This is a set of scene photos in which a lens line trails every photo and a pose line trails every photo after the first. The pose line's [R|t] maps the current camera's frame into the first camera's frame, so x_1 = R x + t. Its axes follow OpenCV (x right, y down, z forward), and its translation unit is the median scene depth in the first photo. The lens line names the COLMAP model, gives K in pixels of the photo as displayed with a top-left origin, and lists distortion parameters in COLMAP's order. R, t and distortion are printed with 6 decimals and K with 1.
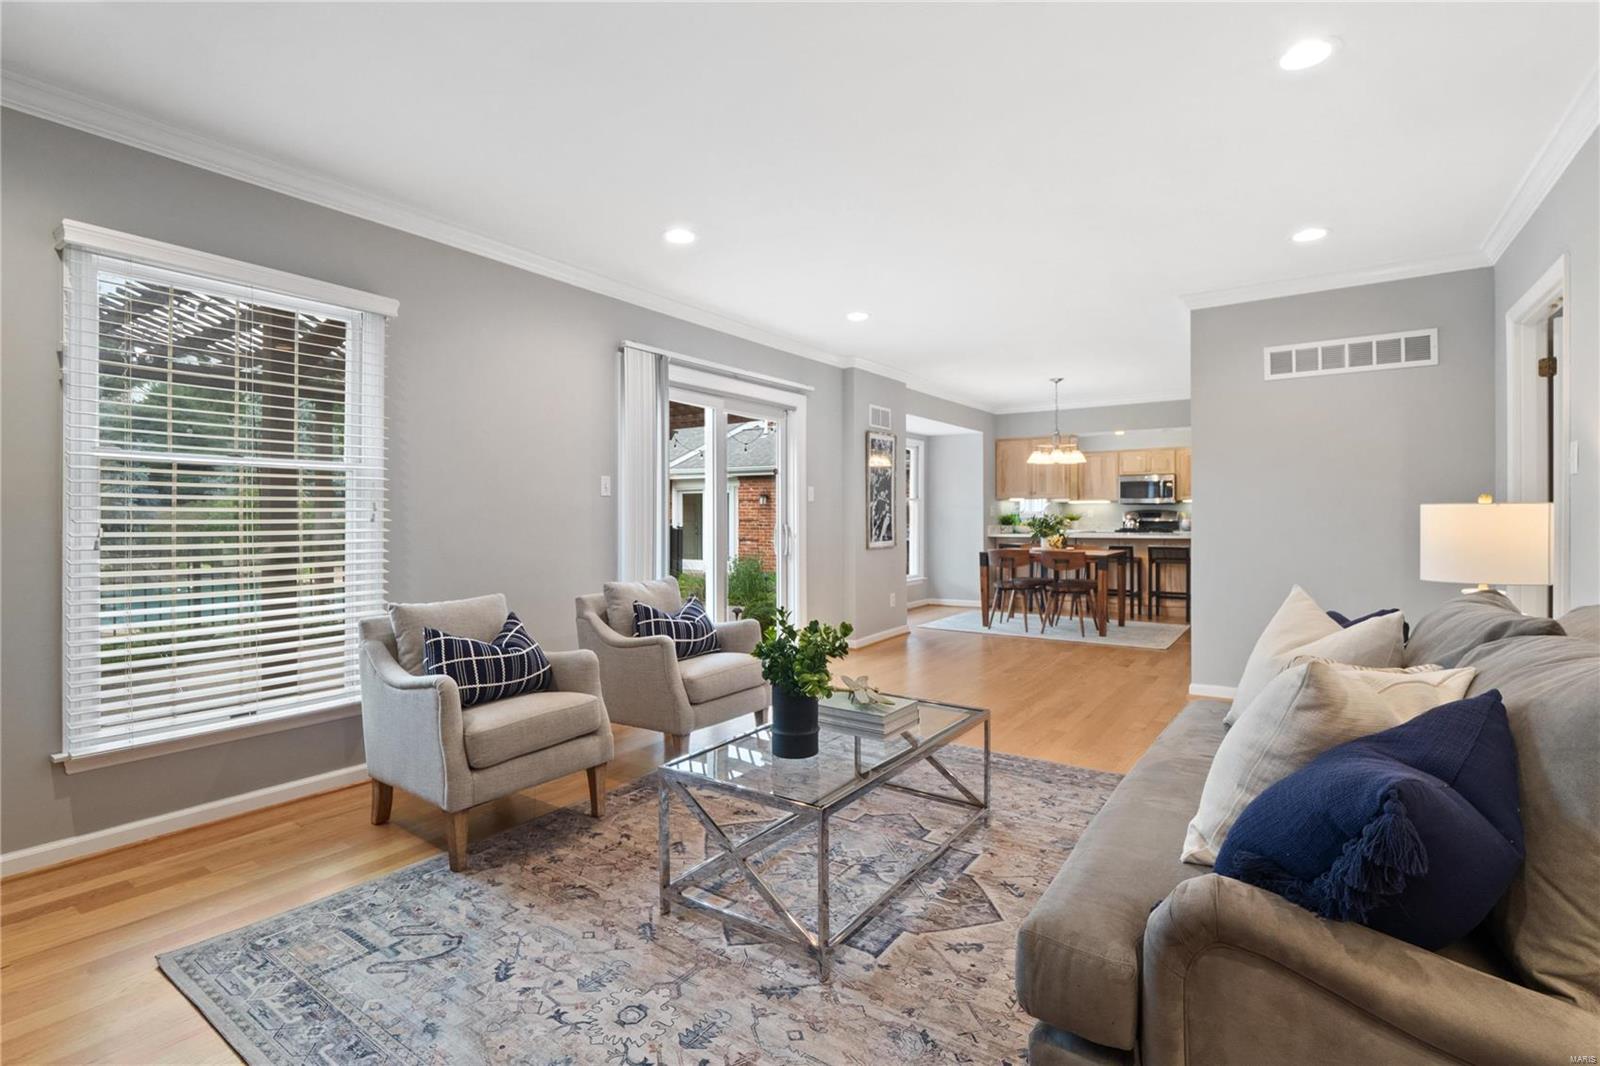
lens RADIAL K [[767.0, 0, 803.0], [0, 767.0, 523.0], [0, 0, 1]] dist [-0.009026, -0.002752]
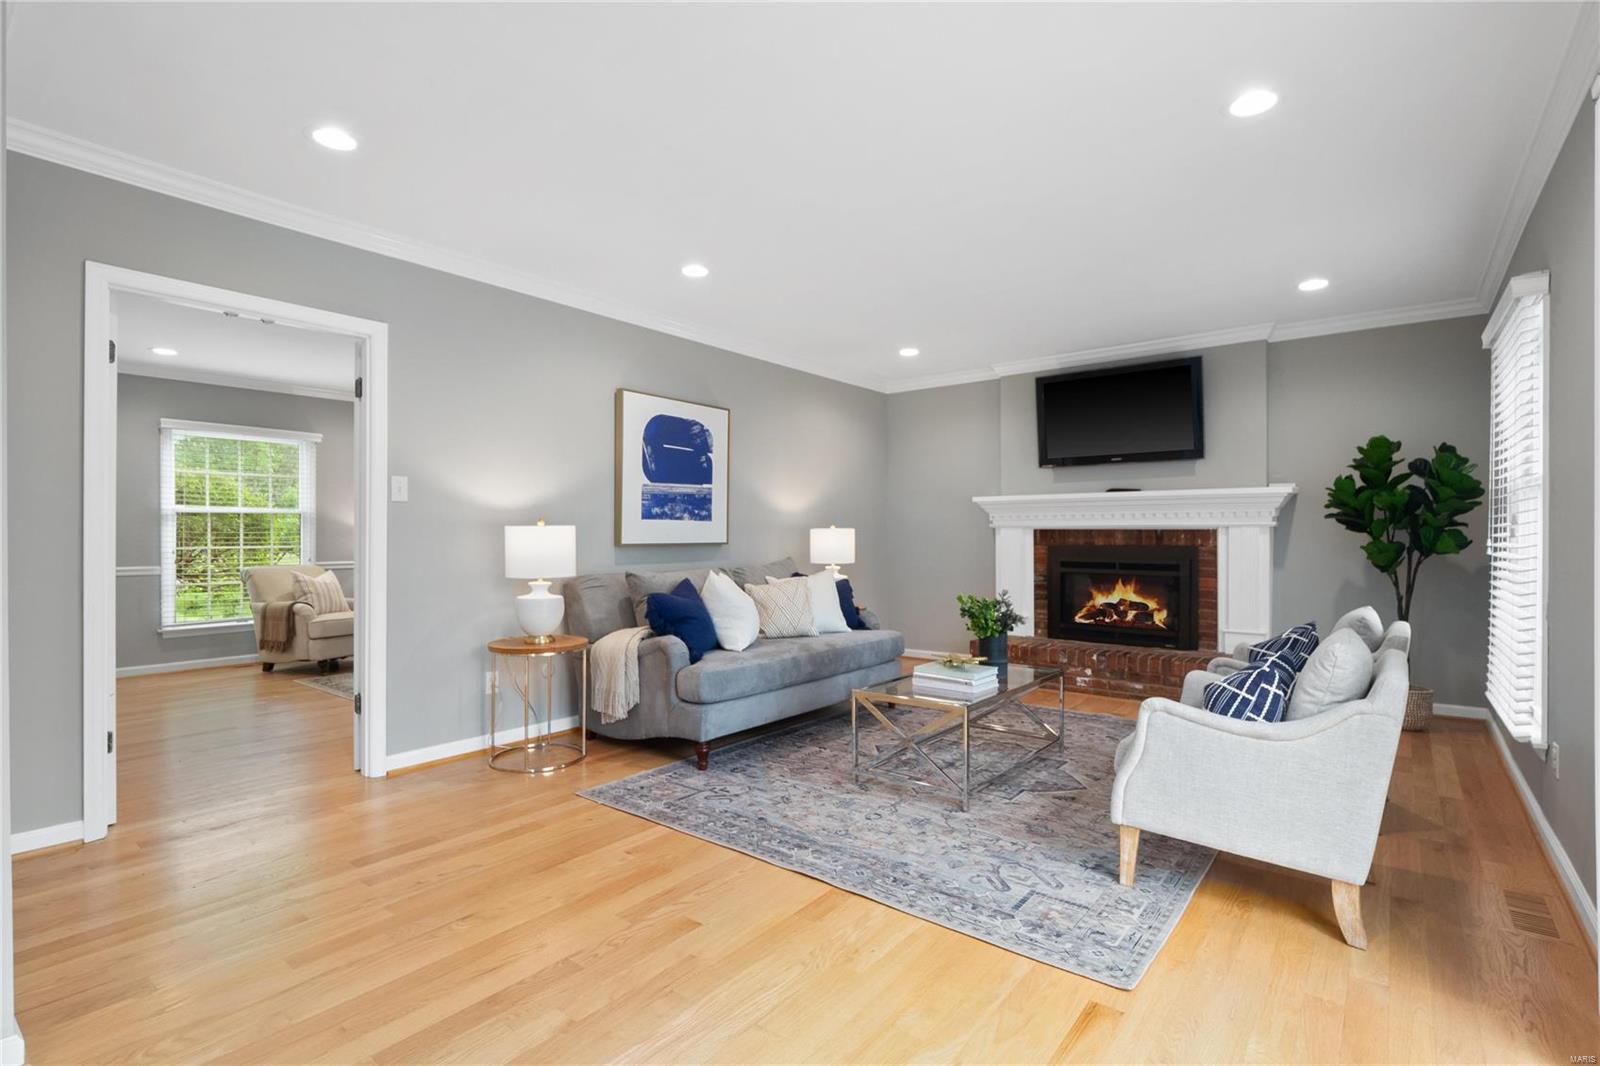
lens RADIAL K [[767.0, 0, 799.7], [0, 767.0, 530.5], [0, 0, 1]] dist [-0.009026, -0.002752]
pose [[-0.997749, 0.004899, 0.066875, 0.276275], [0.005171, 0.999979, 0.003895, -0.019851], [-0.066855, 0.004232, -0.997754, 2.521149]]
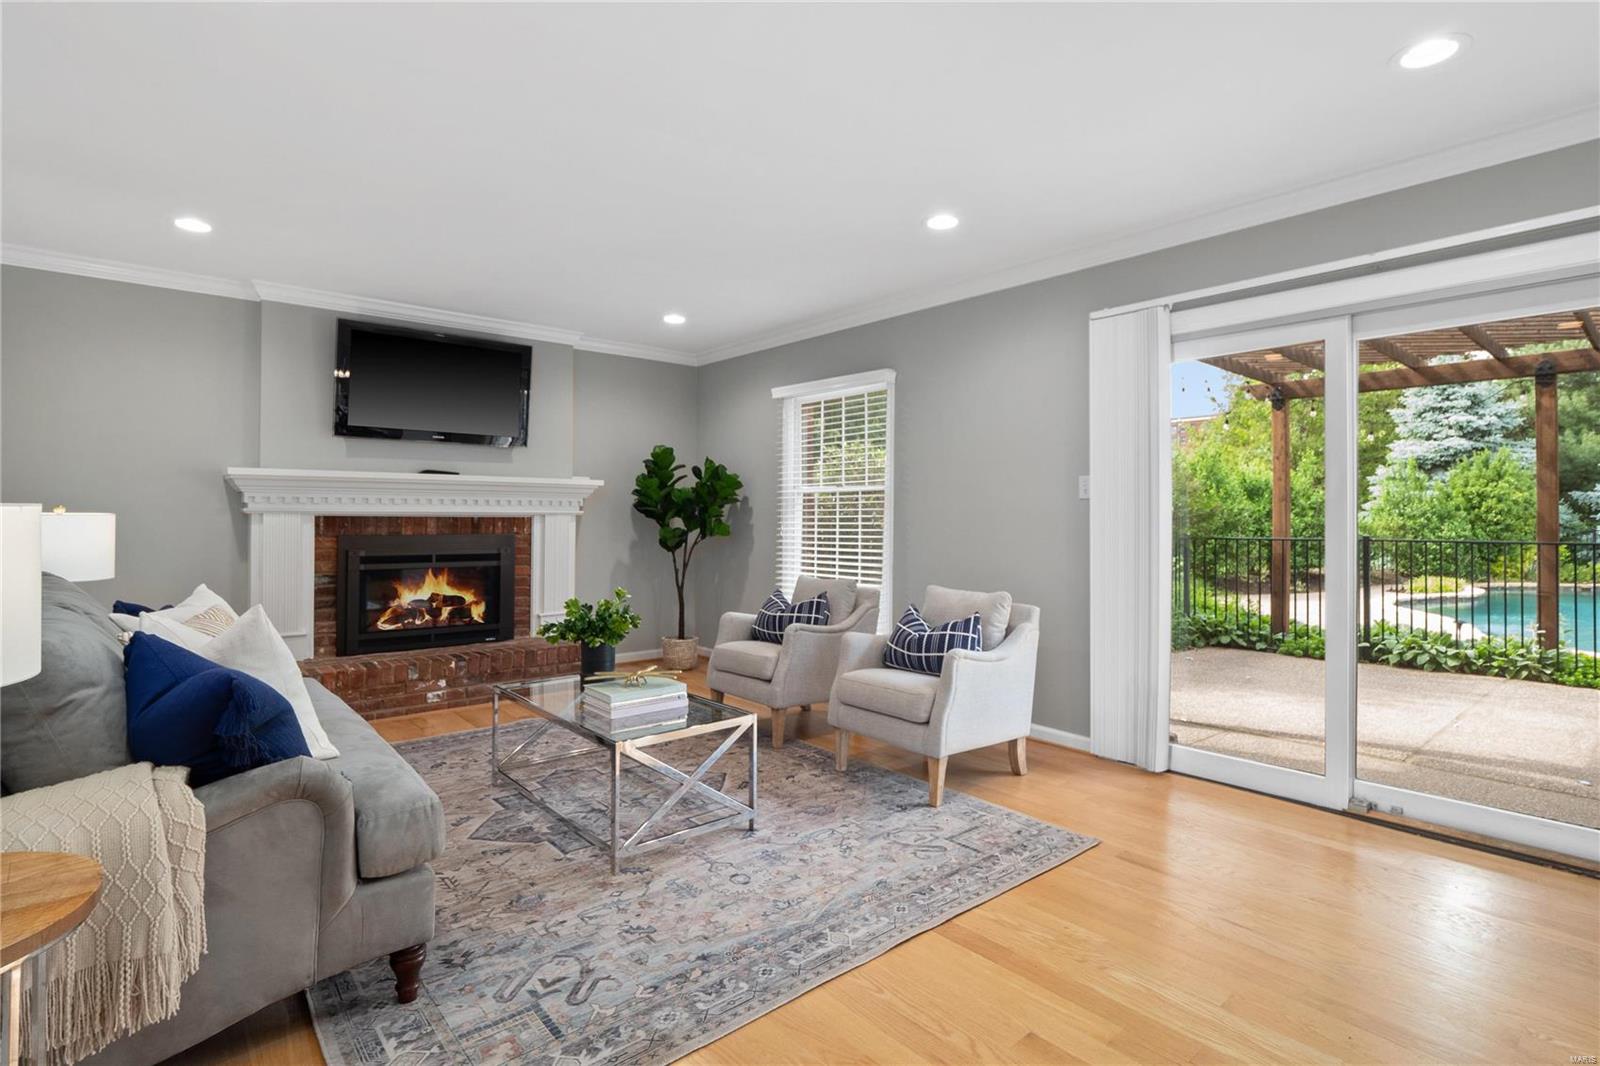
lens RADIAL K [[767.0, 0, 794.2], [0, 767.0, 506.2], [0, 0, 1]] dist [-0.009026, -0.002752]
pose [[-0.260617, -0.013031, -0.965354, 1.179175], [-0.009425, 0.999896, -0.010953, -0.023611], [0.965396, 0.006244, -0.260713, 1.609219]]
